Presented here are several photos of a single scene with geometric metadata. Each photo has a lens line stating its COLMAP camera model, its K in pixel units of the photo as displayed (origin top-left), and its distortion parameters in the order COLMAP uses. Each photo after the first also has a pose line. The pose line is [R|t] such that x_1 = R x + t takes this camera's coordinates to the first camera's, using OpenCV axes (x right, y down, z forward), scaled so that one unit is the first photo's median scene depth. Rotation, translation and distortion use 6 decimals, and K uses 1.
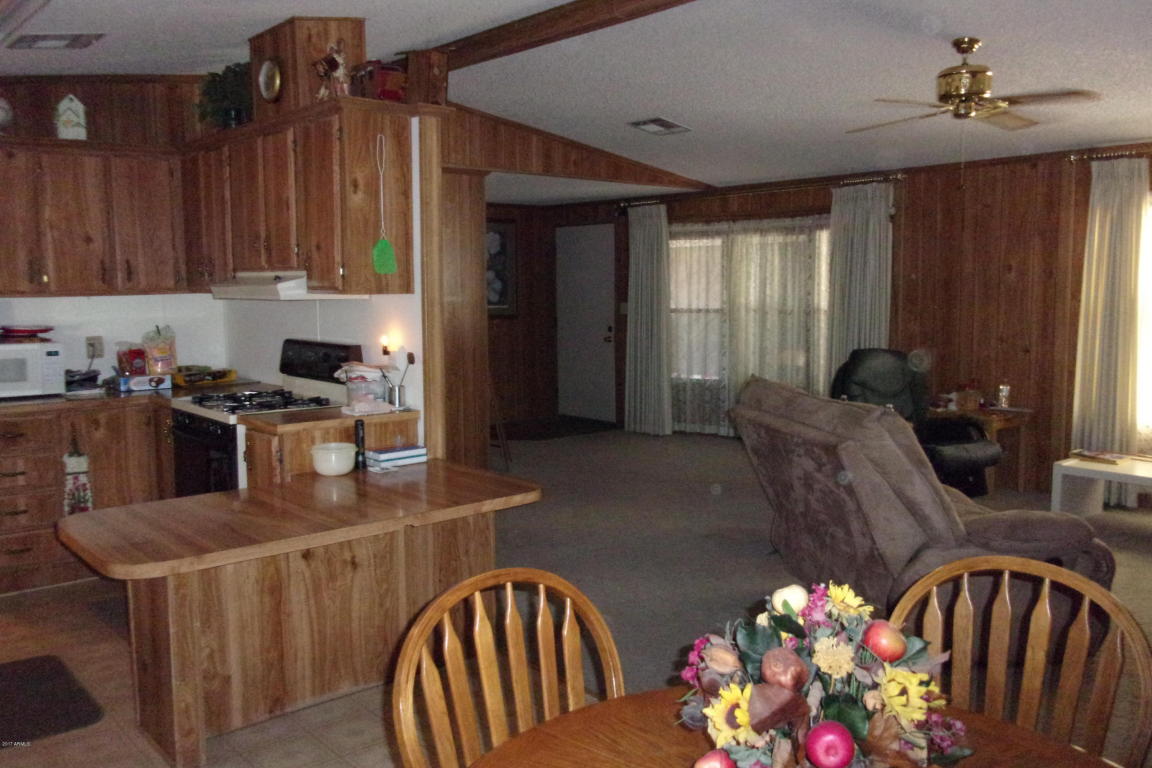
lens RADIAL K [[983.2, 0, 576.0], [0, 983.2, 384.0], [0, 0, 1]] dist [0.000562, 0.000978]
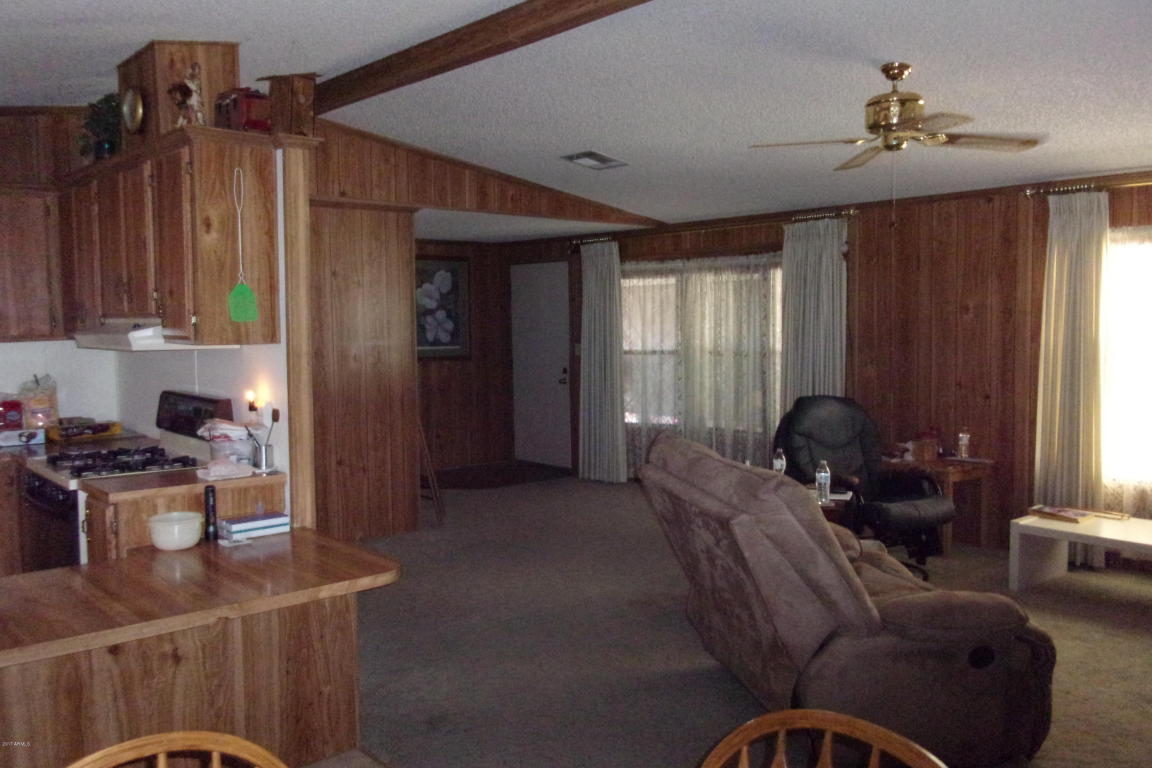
lens RADIAL K [[983.2, 0, 576.0], [0, 983.2, 384.0], [0, 0, 1]] dist [0.000562, 0.000978]
pose [[0.999998, -0.002201, 0.000368, 0.082152], [0.002212, 0.999392, -0.034791, -0.017743], [-0.000291, 0.034792, 0.999395, 0.078266]]
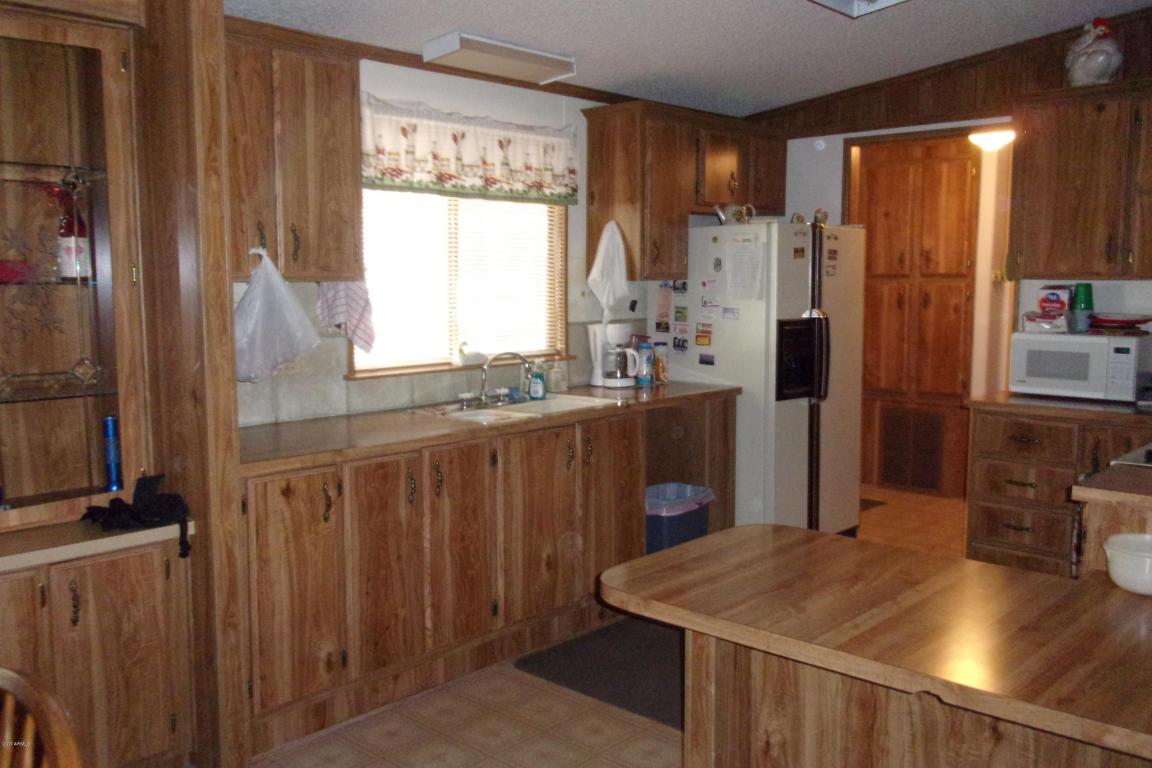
lens RADIAL K [[983.2, 0, 576.0], [0, 983.2, 384.0], [0, 0, 1]] dist [0.000562, 0.000978]
pose [[0.093465, 0.114521, -0.989014, 0.205050], [-0.091648, 0.990135, 0.105990, -0.043609], [0.991395, 0.080735, 0.103039, 0.427262]]
